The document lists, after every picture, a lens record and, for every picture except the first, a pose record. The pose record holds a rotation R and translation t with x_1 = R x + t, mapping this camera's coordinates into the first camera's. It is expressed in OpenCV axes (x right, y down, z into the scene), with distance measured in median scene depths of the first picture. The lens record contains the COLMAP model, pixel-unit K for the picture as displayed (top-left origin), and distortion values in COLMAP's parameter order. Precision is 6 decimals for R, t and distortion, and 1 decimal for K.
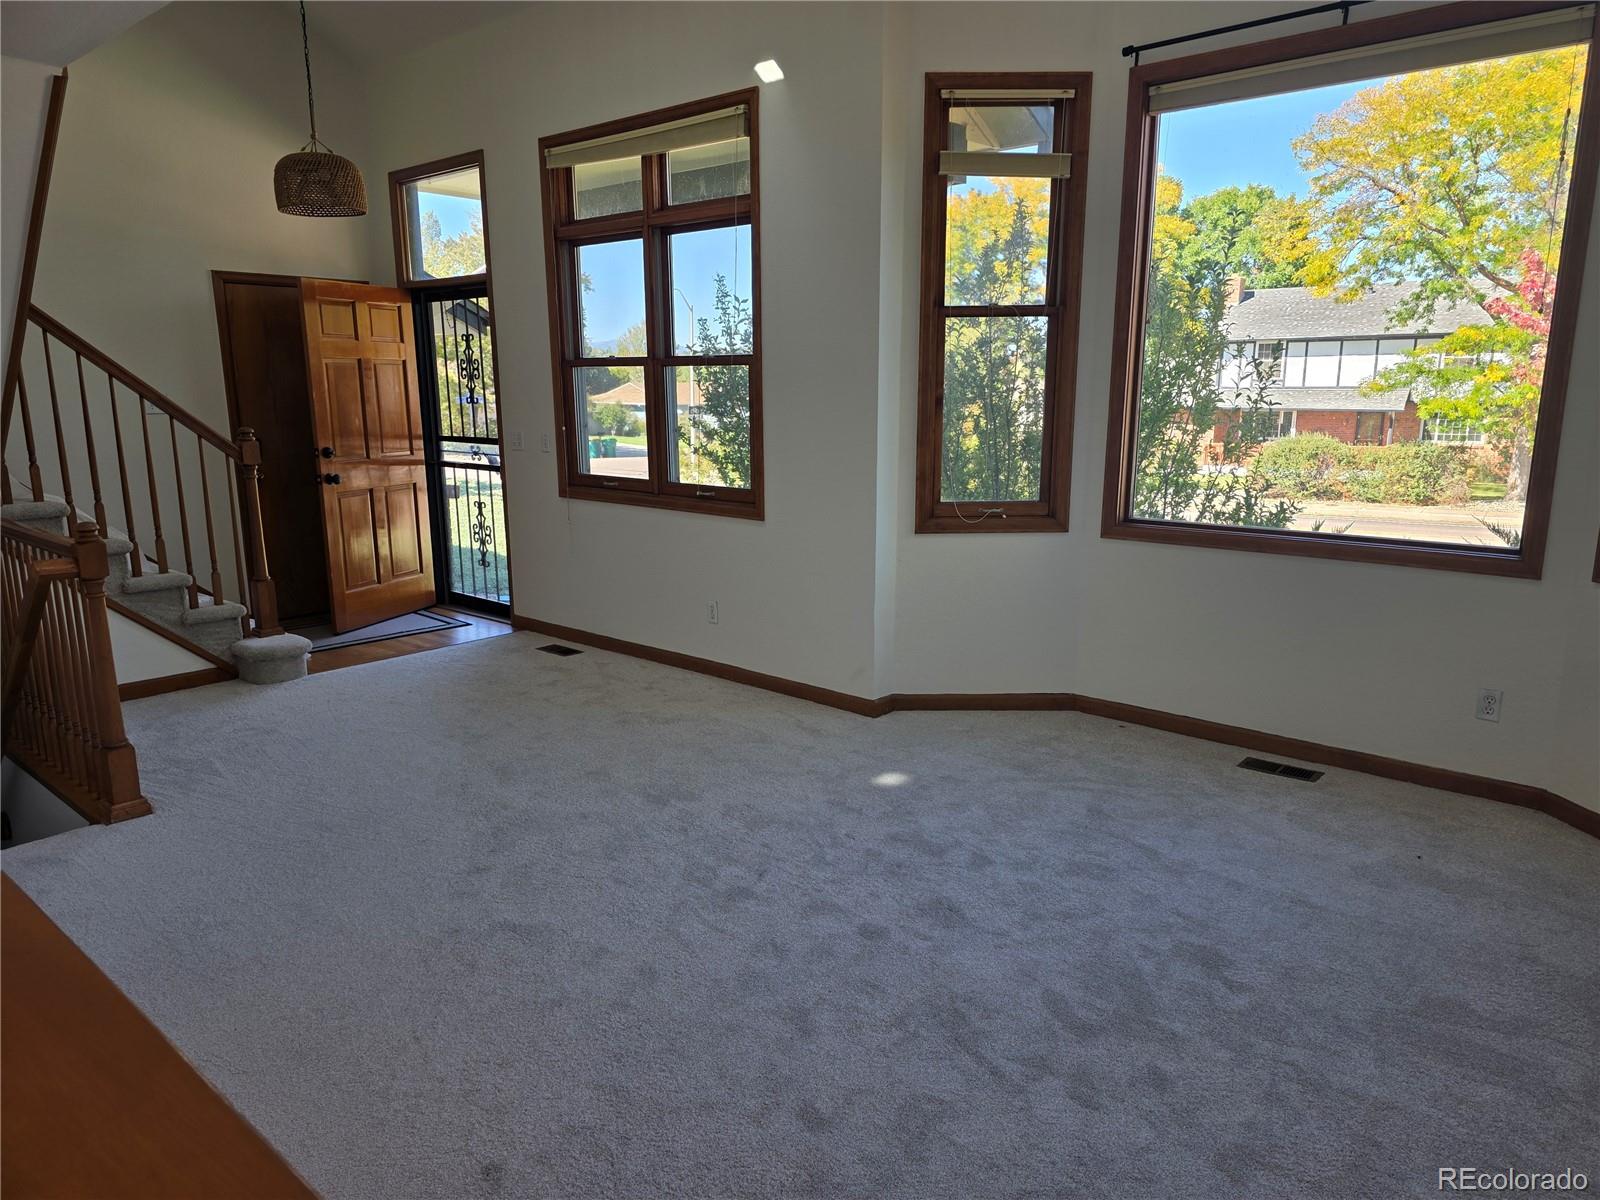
lens RADIAL K [[1073.1, 0, 795.3], [0, 1073.1, 604.0], [0, 0, 1]] dist [0.045201, -0.032174]
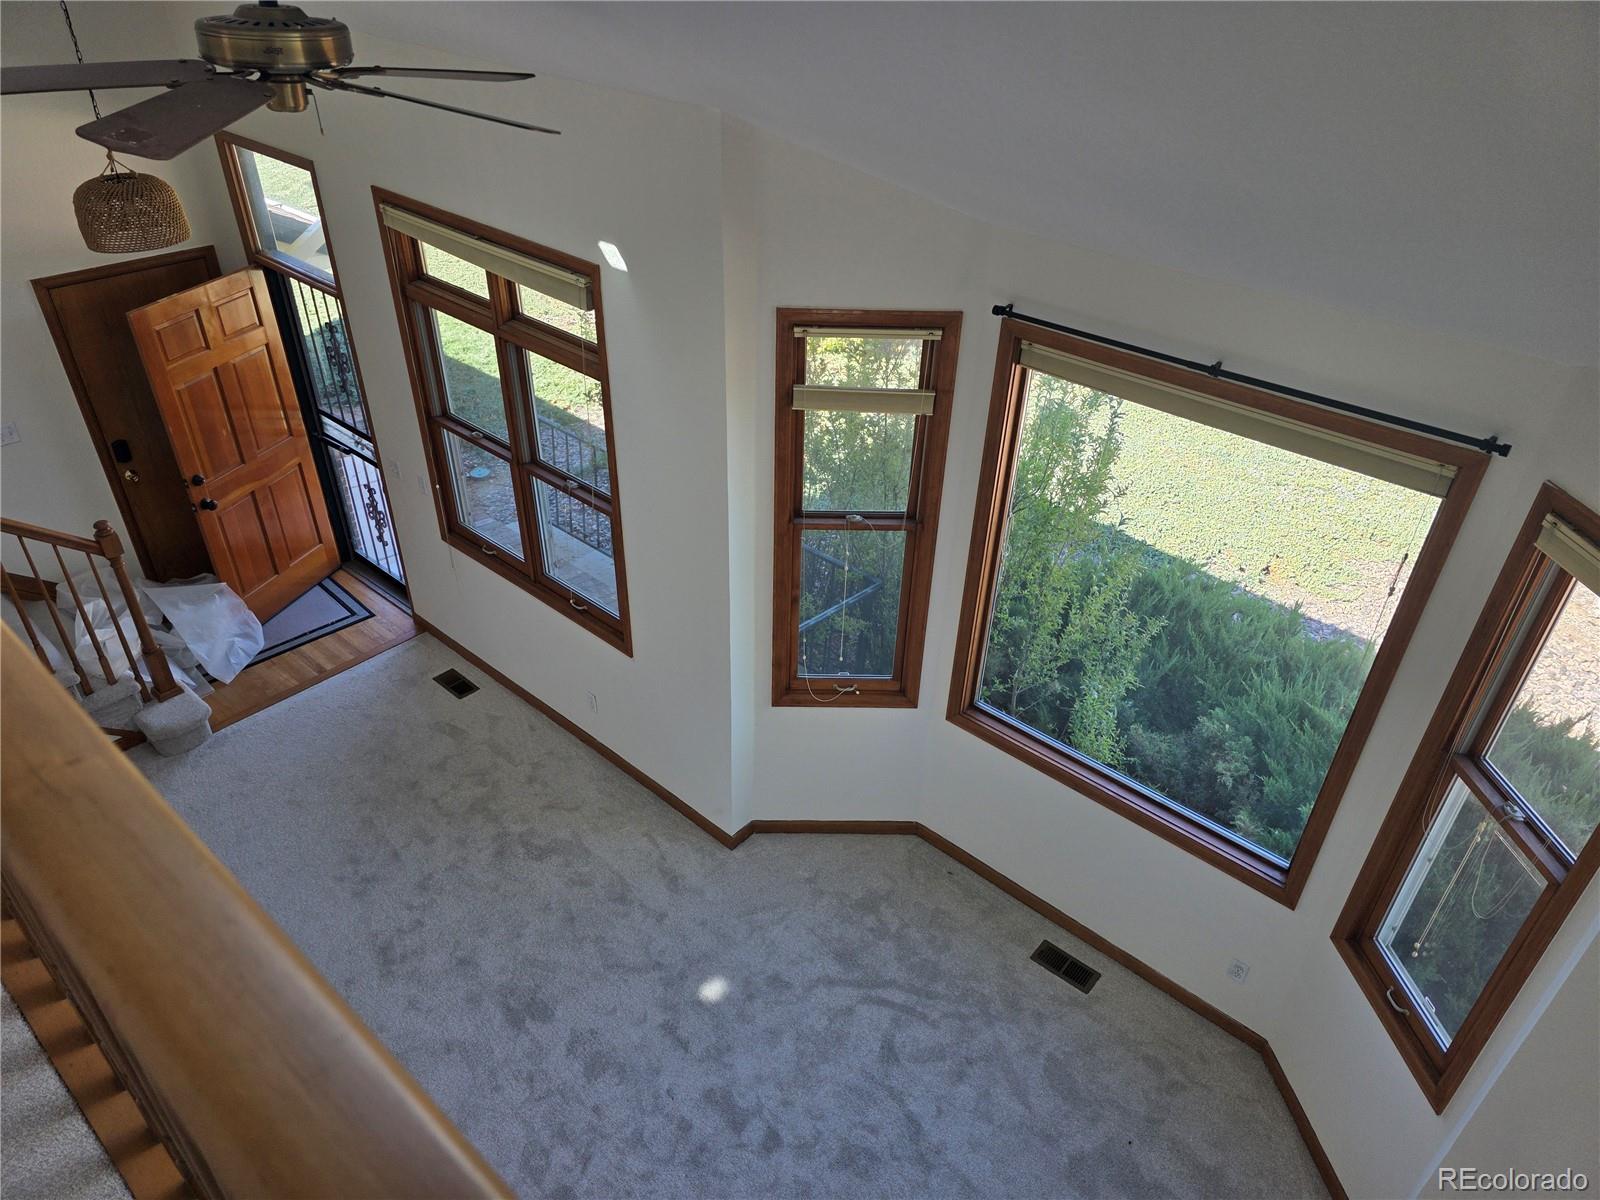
lens RADIAL K [[1073.1, 0, 800.3], [0, 1073.1, 595.2], [0, 0, 1]] dist [0.045201, -0.032174]
pose [[0.999566, 0.024872, 0.015794, 0.128952], [-0.029042, 0.922099, 0.385863, -0.603309], [-0.004966, -0.386154, 0.922421, 0.088375]]
